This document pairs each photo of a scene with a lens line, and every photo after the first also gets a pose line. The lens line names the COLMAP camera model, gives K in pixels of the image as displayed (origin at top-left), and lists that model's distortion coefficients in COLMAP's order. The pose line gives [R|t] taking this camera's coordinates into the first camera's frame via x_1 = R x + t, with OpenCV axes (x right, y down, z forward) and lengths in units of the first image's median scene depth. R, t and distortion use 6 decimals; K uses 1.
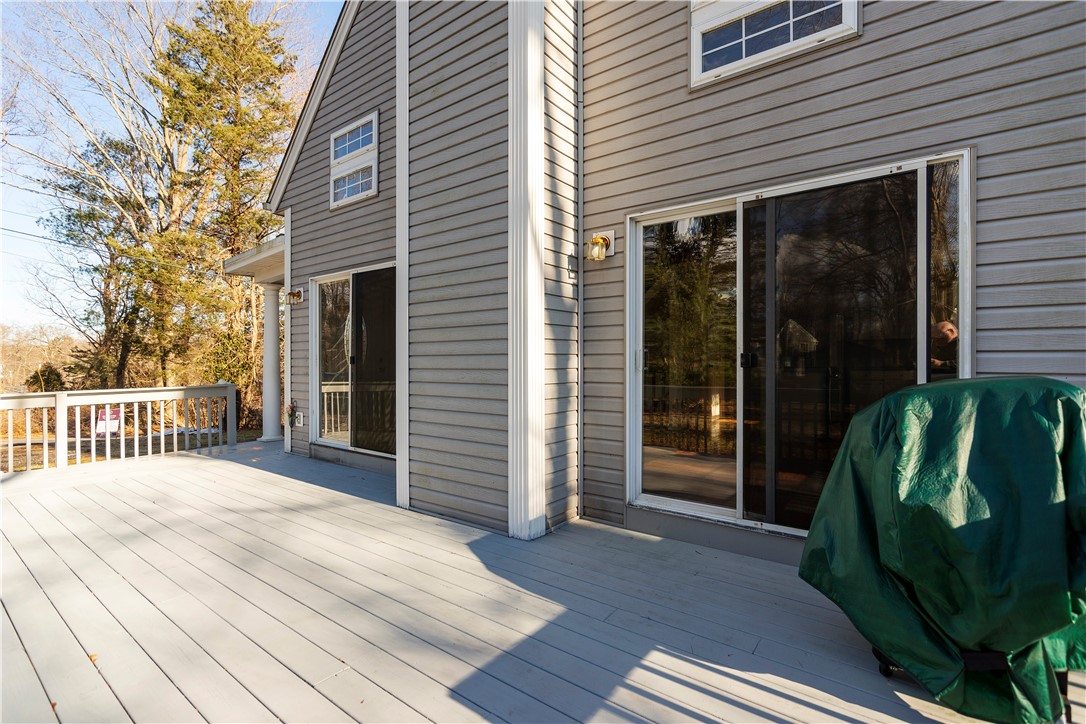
lens RADIAL K [[489.9, 0, 534.0], [0, 489.9, 362.8], [0, 0, 1]] dist [-0.001624, -0.000087]
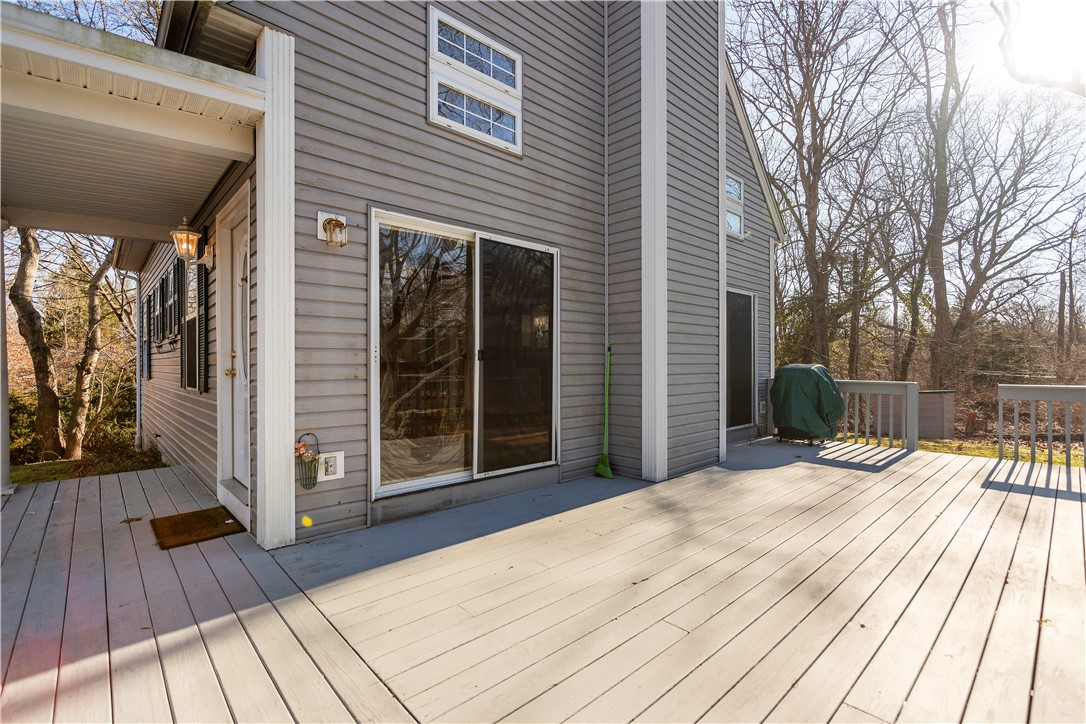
lens RADIAL K [[488.4, 0, 525.8], [0, 488.4, 364.9], [0, 0, 1]] dist [-0.008857, 0.000160]
pose [[0.195185, -0.004339, 0.980757, -1.076086], [0.000934, 0.999991, 0.004238, 0.006150], [-0.980766, 0.000088, 0.195187, 0.790485]]
